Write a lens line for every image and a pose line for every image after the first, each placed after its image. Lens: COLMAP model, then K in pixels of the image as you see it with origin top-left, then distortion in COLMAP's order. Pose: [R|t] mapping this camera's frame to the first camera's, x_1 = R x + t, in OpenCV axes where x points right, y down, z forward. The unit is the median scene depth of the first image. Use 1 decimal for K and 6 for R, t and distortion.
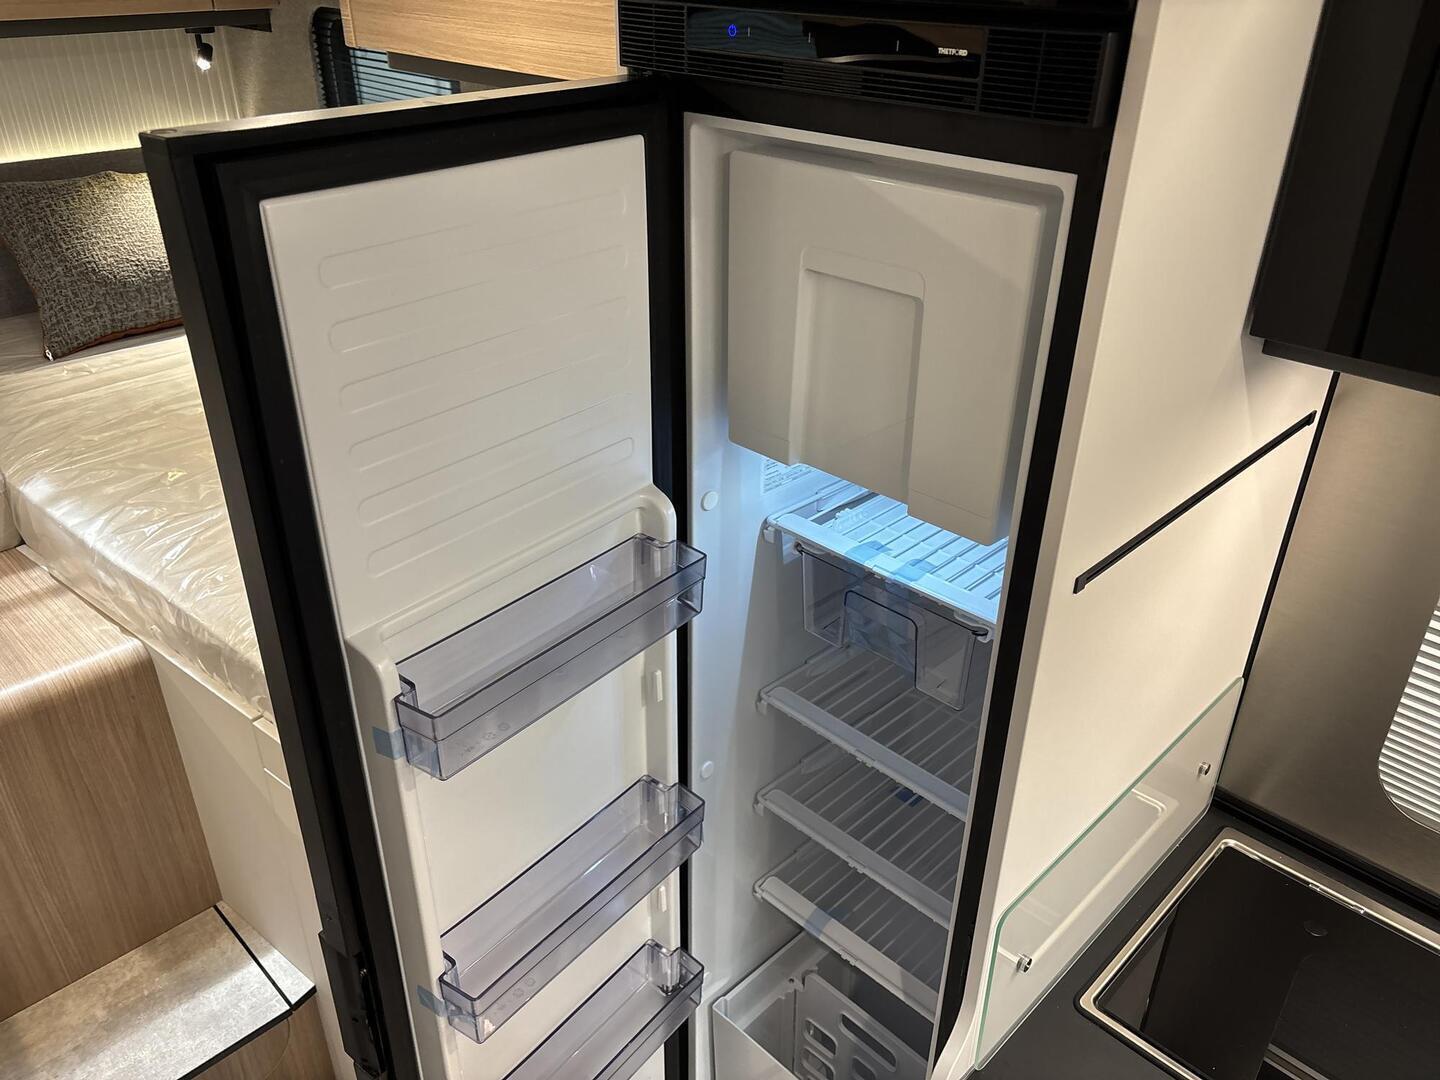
lens RADIAL K [[1097.4, 0, 720.0], [0, 1097.4, 540.0], [0, 0, 1]] dist [0.023409, -0.020843]
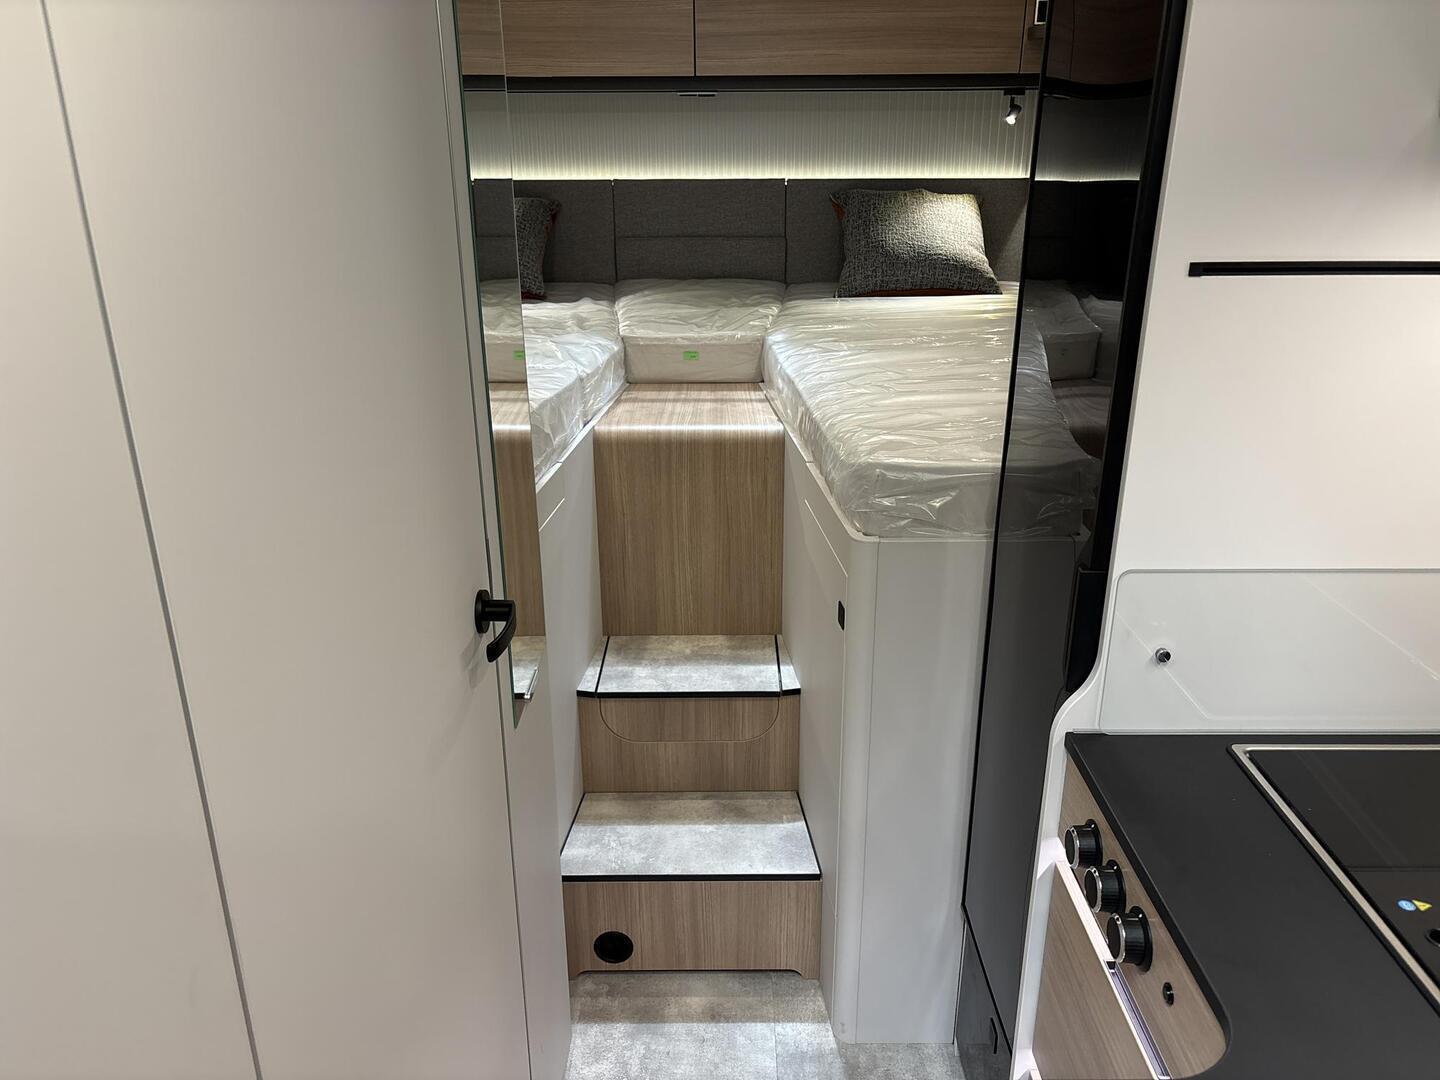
lens RADIAL K [[1097.4, 0, 720.0], [0, 1097.4, 540.0], [0, 0, 1]] dist [0.023409, -0.020843]
pose [[0.706873, 0.242431, -0.664498, 0.428316], [-0.332223, 0.943155, -0.009315, 0.262321], [0.624466, 0.227346, 0.747232, -0.149193]]
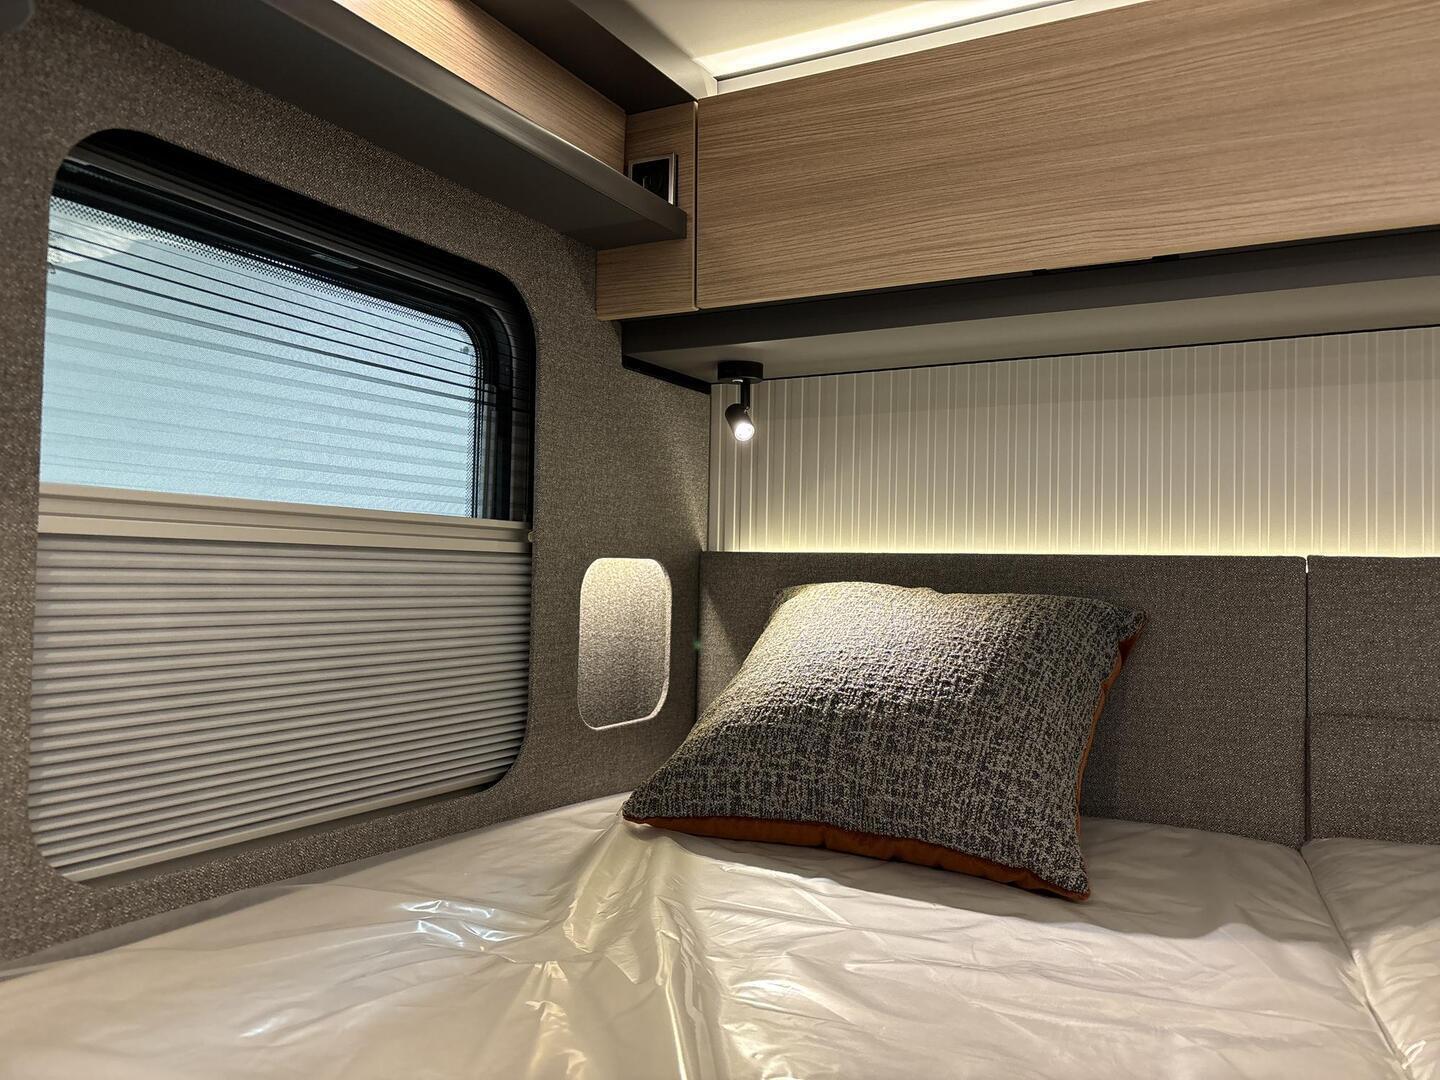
lens RADIAL K [[1065.0, 0, 717.1], [0, 1065.0, 559.0], [0, 0, 1]] dist [0.087977, -0.175255]
pose [[0.288610, -0.014260, -0.957341, -0.647959], [-0.473844, 0.866724, -0.155760, -0.019745], [0.831971, 0.498584, 0.243388, 0.591870]]
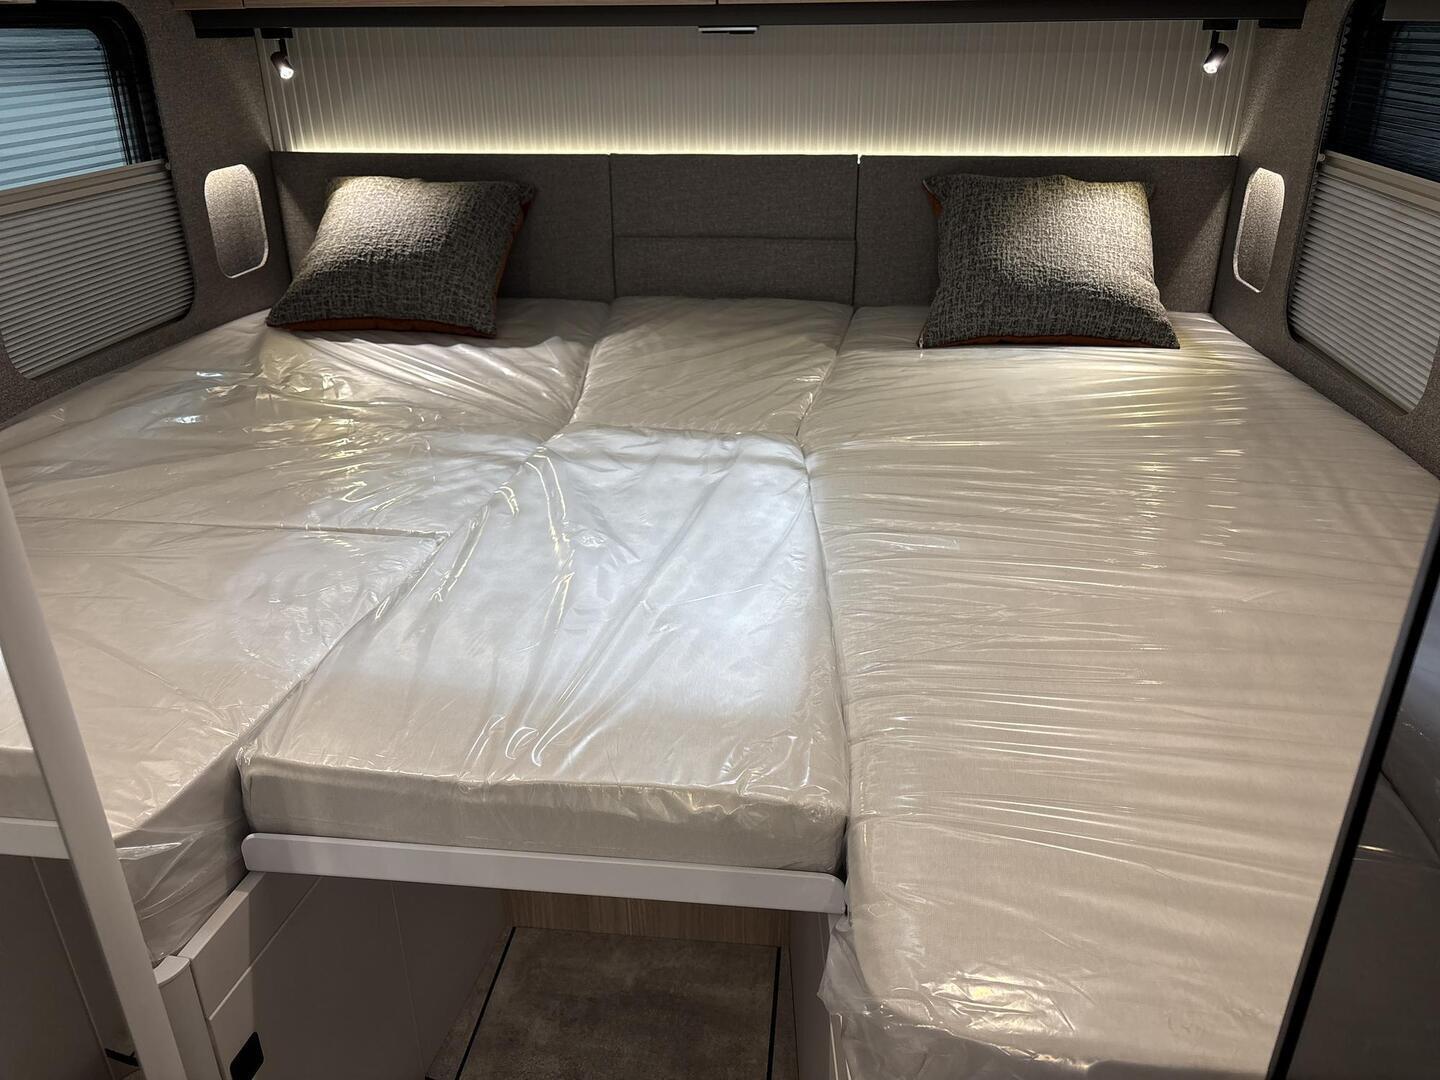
lens RADIAL K [[1103.9, 0, 720.0], [0, 1103.9, 540.0], [0, 0, 1]] dist [0.000075, 0.043190]
pose [[0.629775, 0.320671, -0.707498, 0.039200], [-0.364890, 0.926192, 0.094989, -0.041618], [0.685739, 0.198337, 0.700303, 0.287301]]
